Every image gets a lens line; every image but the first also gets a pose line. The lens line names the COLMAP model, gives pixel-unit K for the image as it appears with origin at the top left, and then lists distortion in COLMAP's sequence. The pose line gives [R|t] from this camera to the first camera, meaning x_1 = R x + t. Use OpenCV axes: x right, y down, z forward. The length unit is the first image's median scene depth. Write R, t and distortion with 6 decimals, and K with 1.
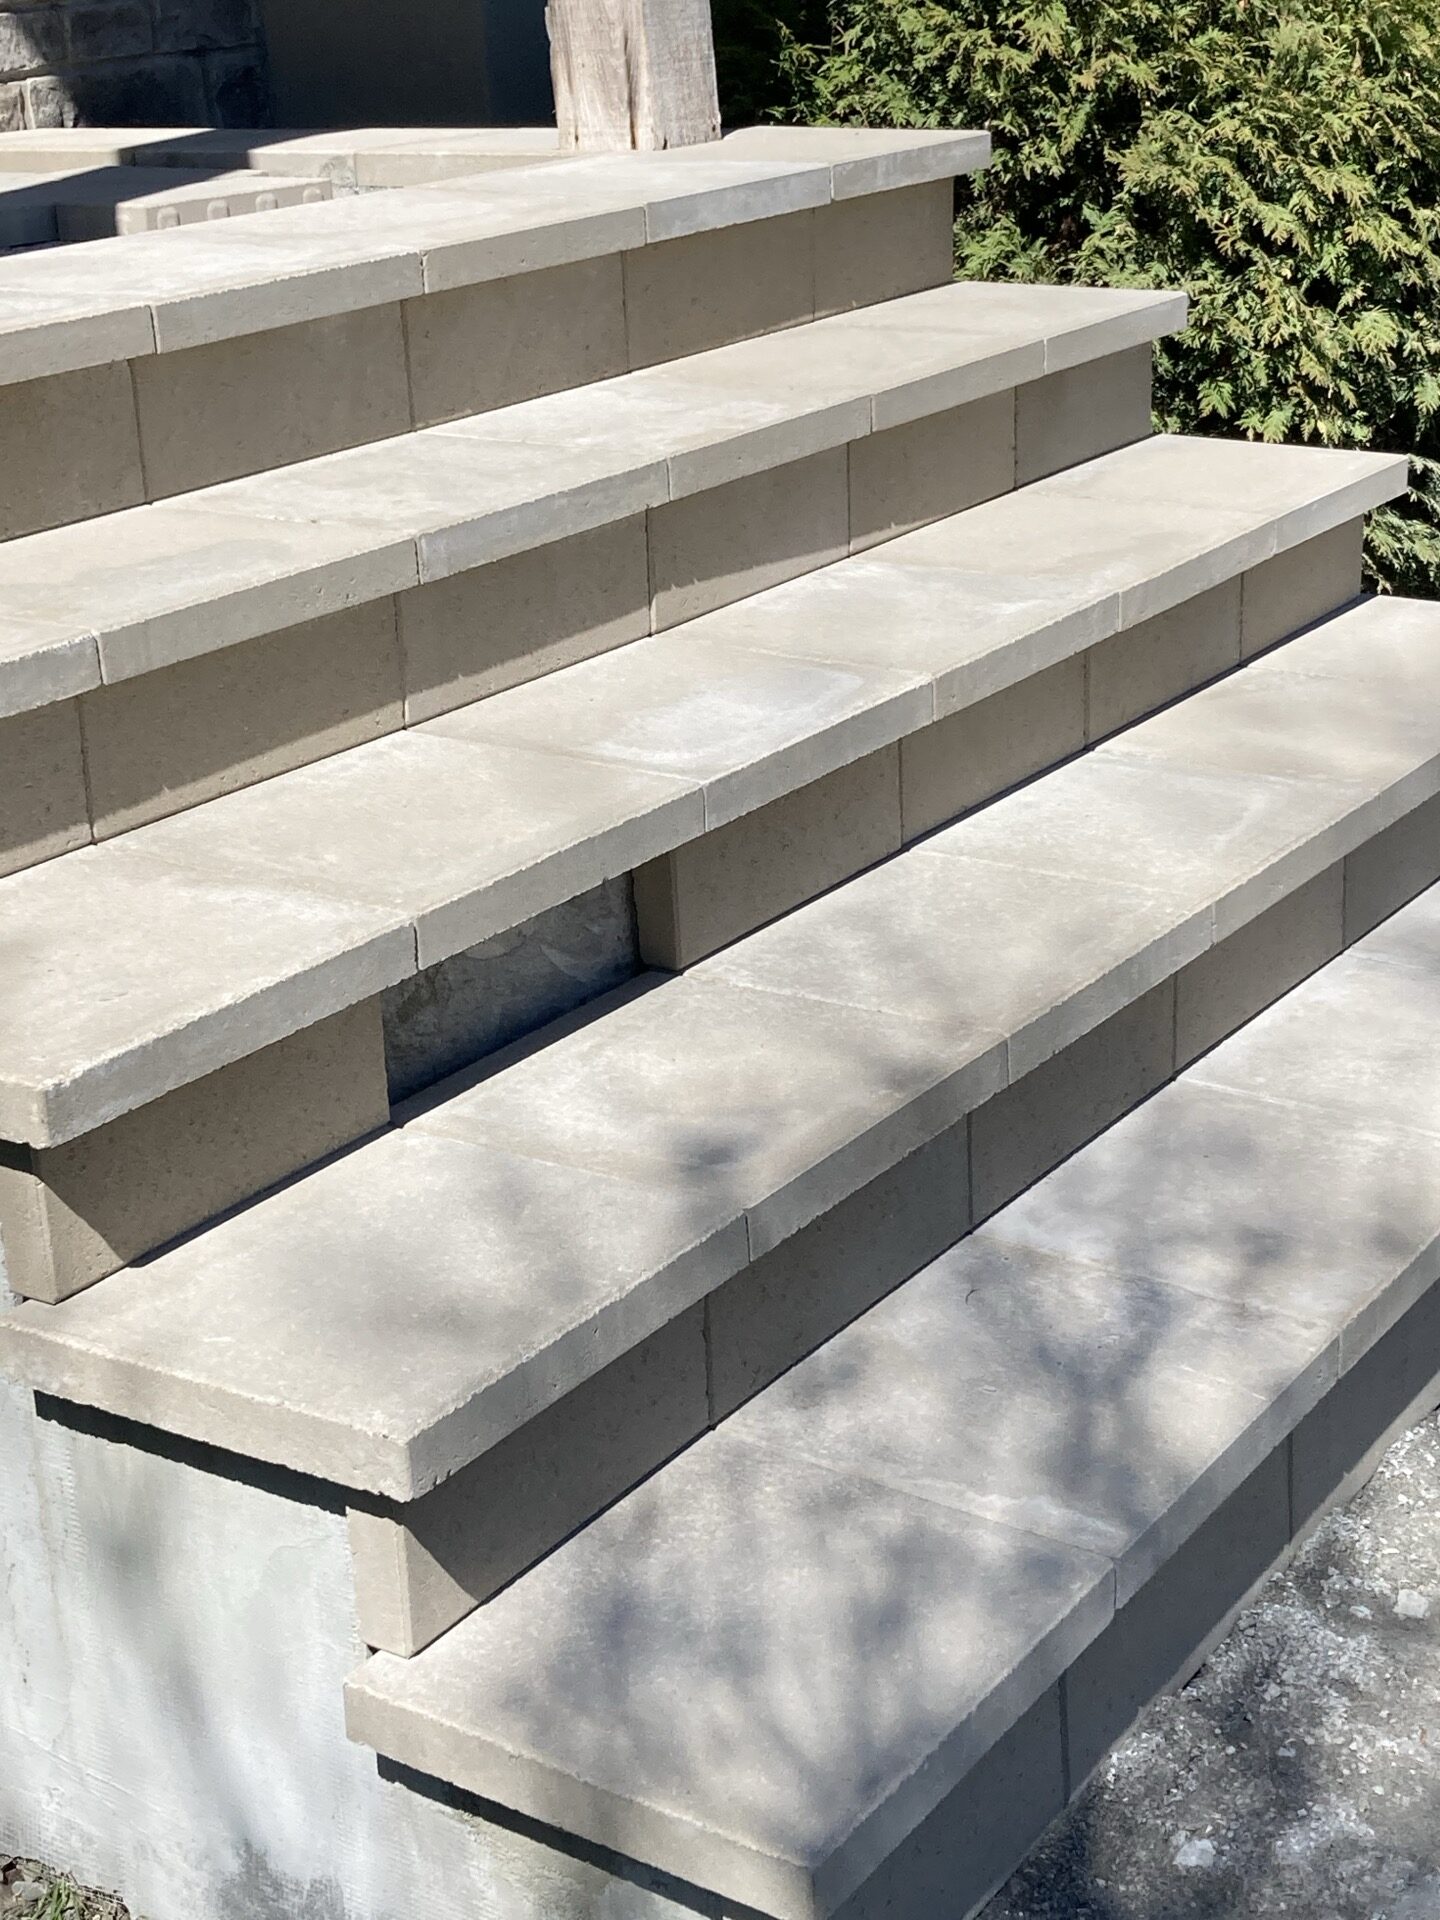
lens RADIAL K [[3002.2, 0, 720.4], [0, 3002.2, 958.1], [0, 0, 1]] dist [0.147246, 0.000000]
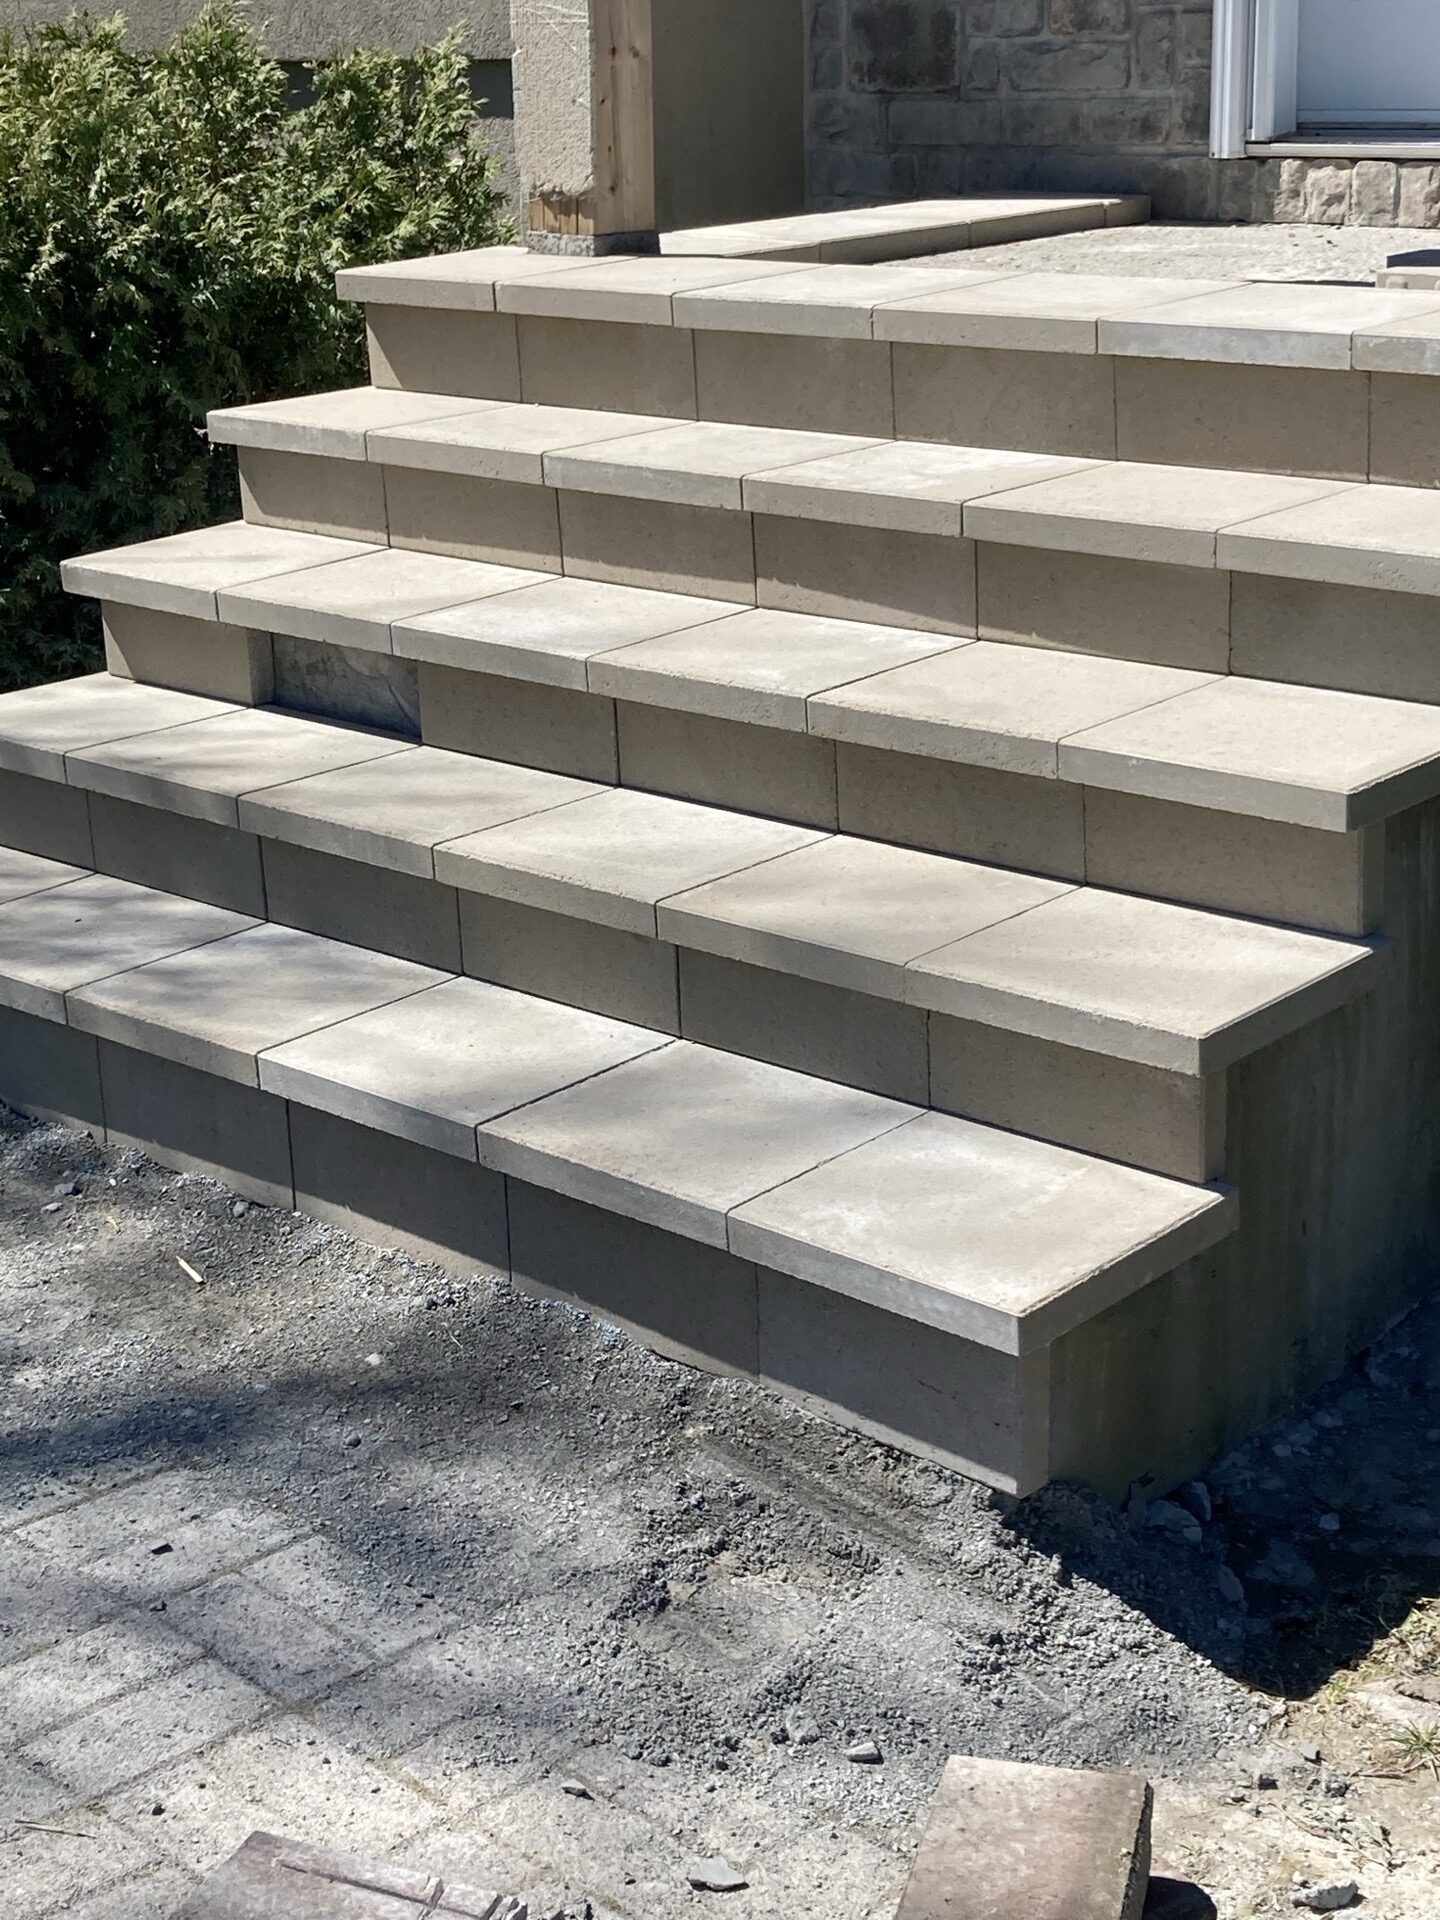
lens RADIAL K [[3002.2, 0, 719.2], [0, 3002.2, 960.5], [0, 0, 1]] dist [0.147246, 0.000000]
pose [[-0.142731, 0.369638, -0.918148, 1.242536], [-0.294777, 0.869674, 0.395948, -0.484529], [0.944846, 0.327163, -0.015169, 1.023401]]
